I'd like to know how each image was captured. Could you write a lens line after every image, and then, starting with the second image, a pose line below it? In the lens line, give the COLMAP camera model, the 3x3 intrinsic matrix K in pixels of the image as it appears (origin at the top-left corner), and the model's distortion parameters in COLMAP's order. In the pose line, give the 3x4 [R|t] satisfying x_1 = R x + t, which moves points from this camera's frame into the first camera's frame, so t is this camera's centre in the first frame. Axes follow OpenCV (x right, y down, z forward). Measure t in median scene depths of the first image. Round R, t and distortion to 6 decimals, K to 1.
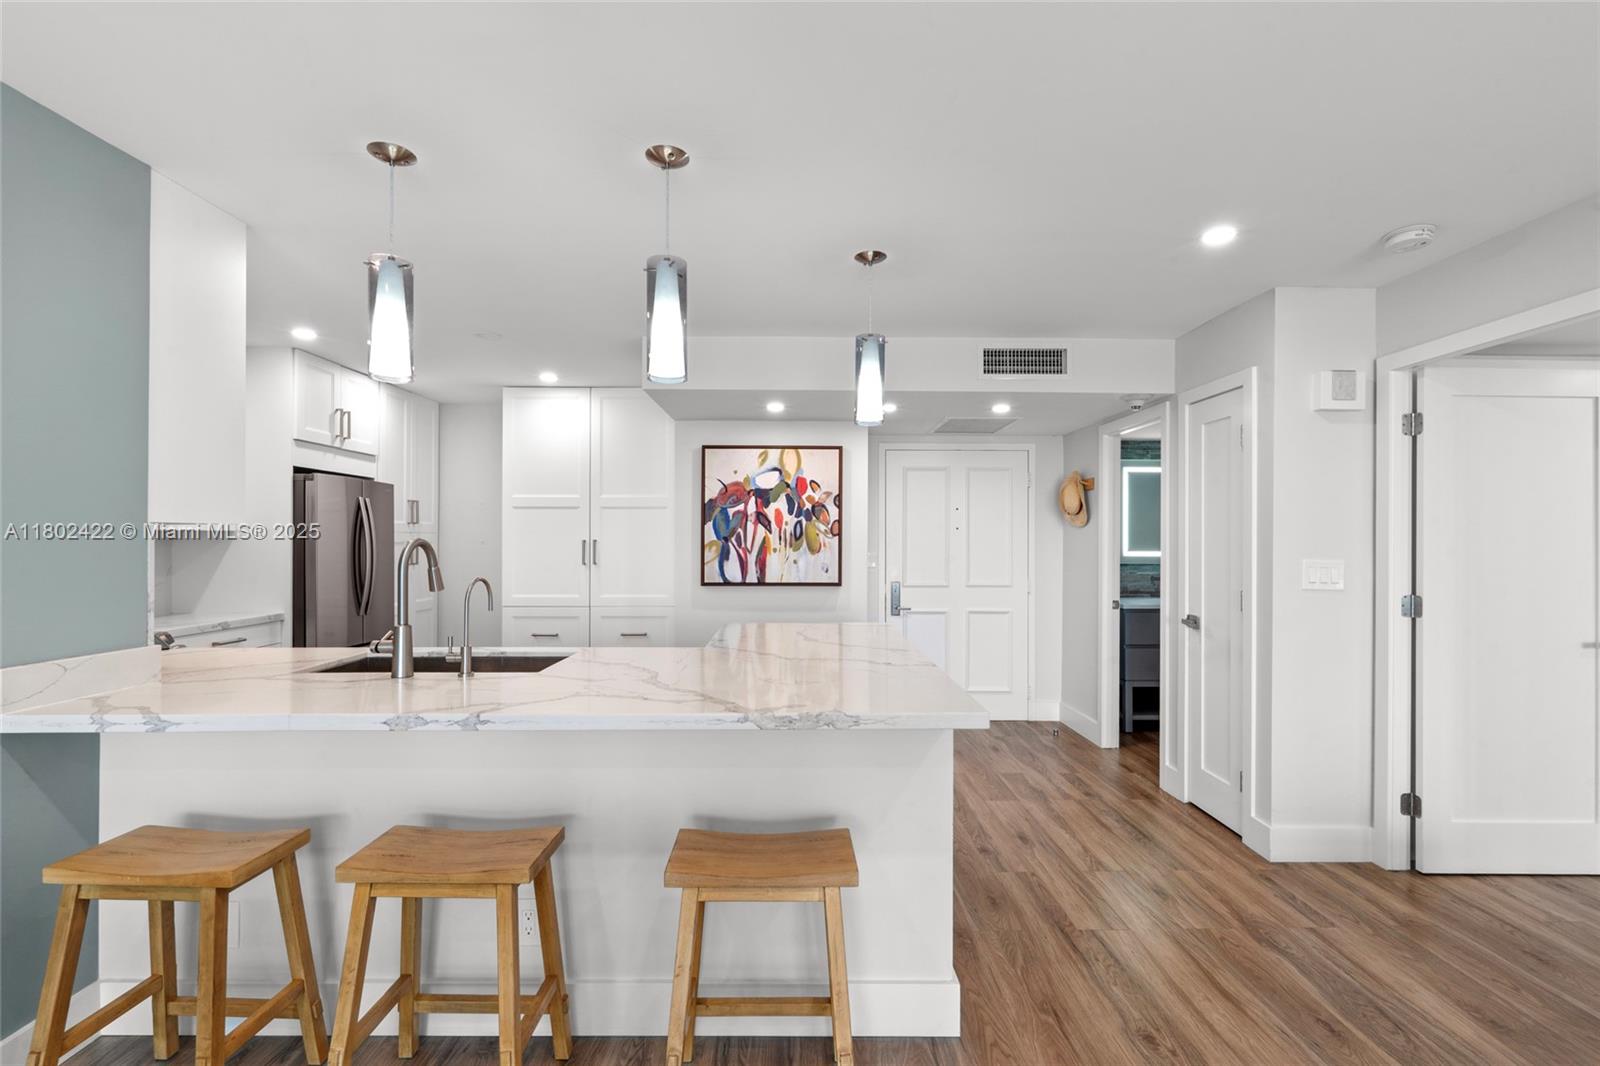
lens RADIAL K [[710.8, 0, 803.9], [0, 710.8, 538.8], [0, 0, 1]] dist [0.001848, -0.000511]
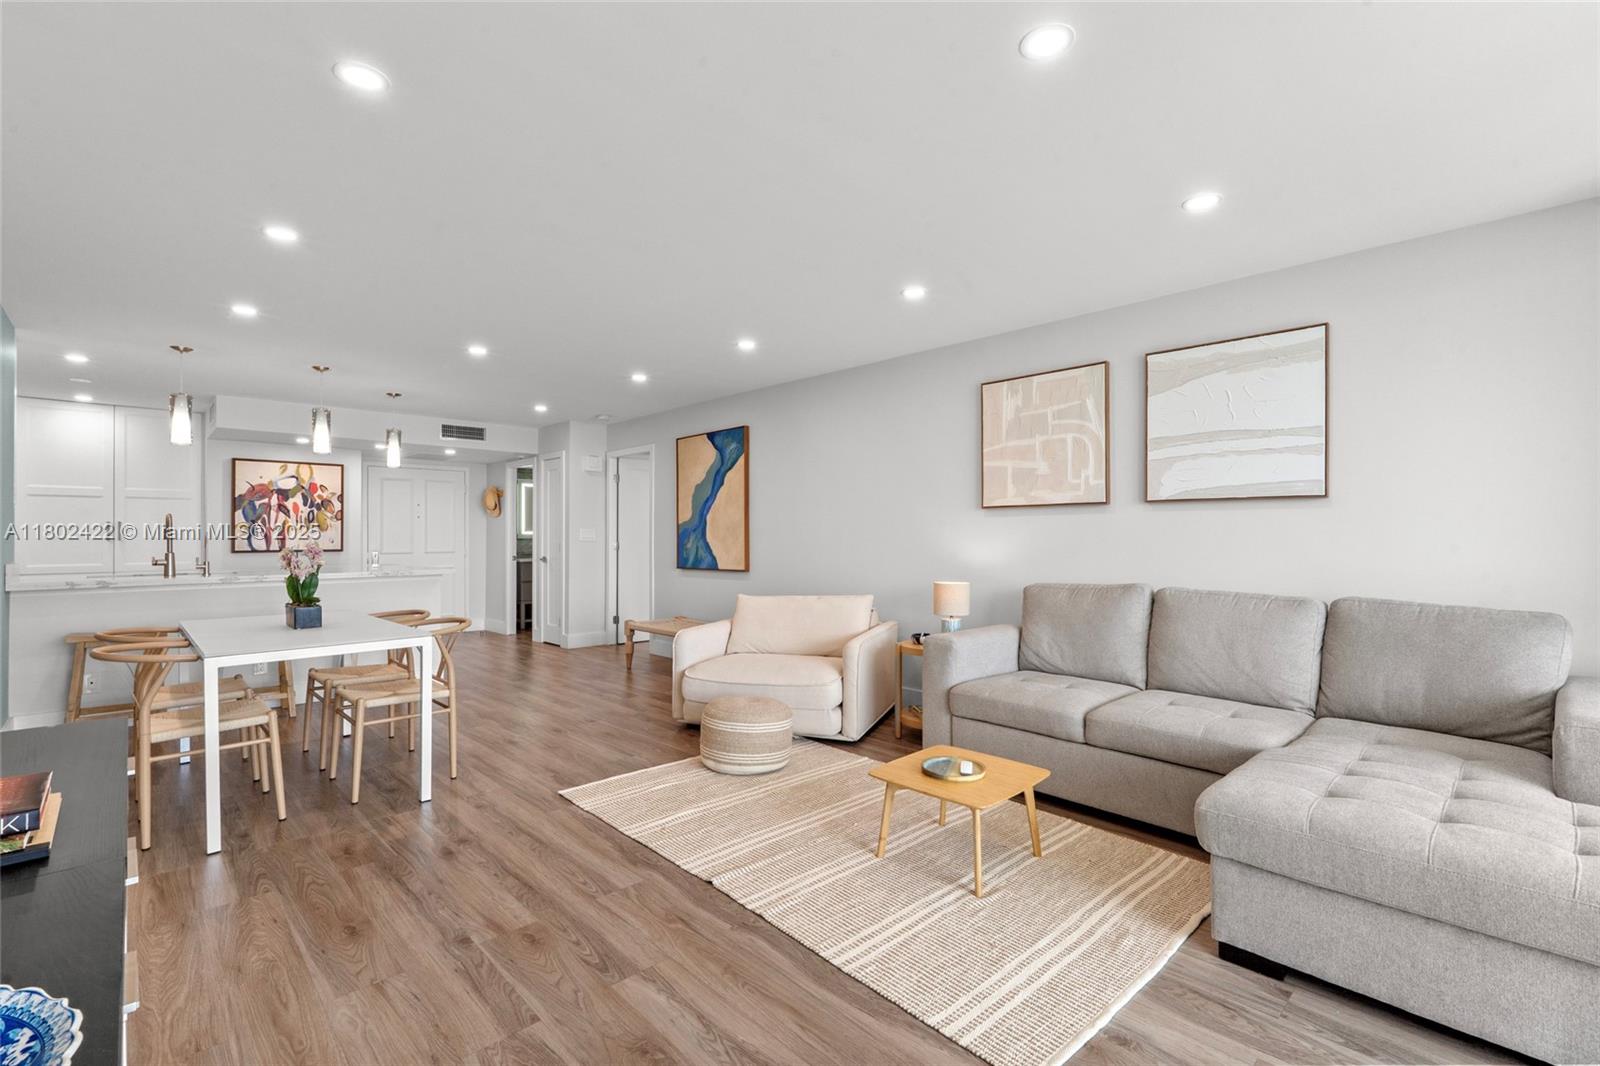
lens RADIAL K [[710.8, 0, 799.5], [0, 710.8, 529.3], [0, 0, 1]] dist [0.001848, -0.000511]
pose [[0.729905, 0.002691, 0.683543, -0.294174], [0.005956, 0.999929, -0.010297, 0.039133], [-0.683523, 0.011587, 0.729837, -0.883929]]
